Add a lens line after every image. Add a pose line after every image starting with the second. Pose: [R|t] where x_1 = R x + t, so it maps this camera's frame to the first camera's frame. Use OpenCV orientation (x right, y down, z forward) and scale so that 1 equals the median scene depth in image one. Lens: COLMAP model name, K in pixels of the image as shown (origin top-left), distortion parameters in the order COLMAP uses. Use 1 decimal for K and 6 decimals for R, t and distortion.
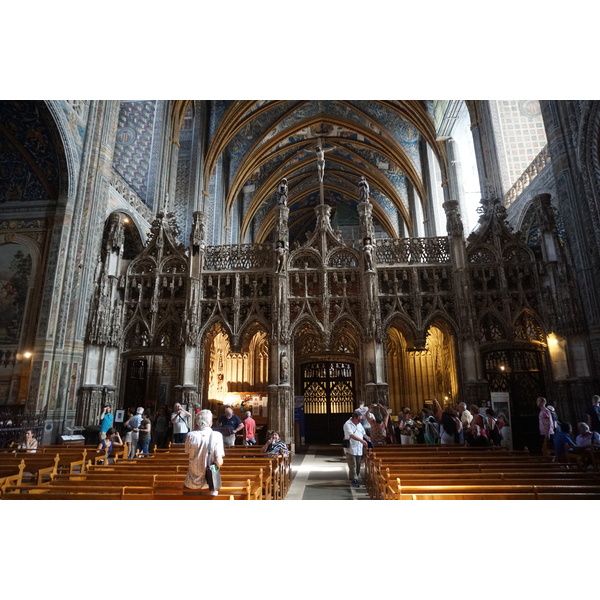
lens RADIAL K [[405.6, 0, 299.9], [0, 405.6, 301.5], [0, 0, 1]] dist [-0.036110, 0.016527]
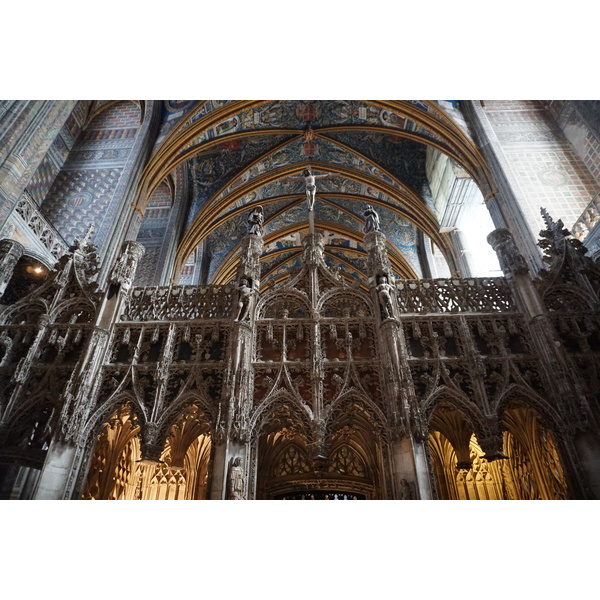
lens RADIAL K [[405.6, 0, 299.3], [0, 405.6, 298.1], [0, 0, 1]] dist [-0.036110, 0.016527]
pose [[0.999445, 0.026236, 0.020521, 0.022880], [-0.017417, 0.936813, -0.349396, 0.103686], [-0.028391, 0.348845, 0.936750, 0.409765]]
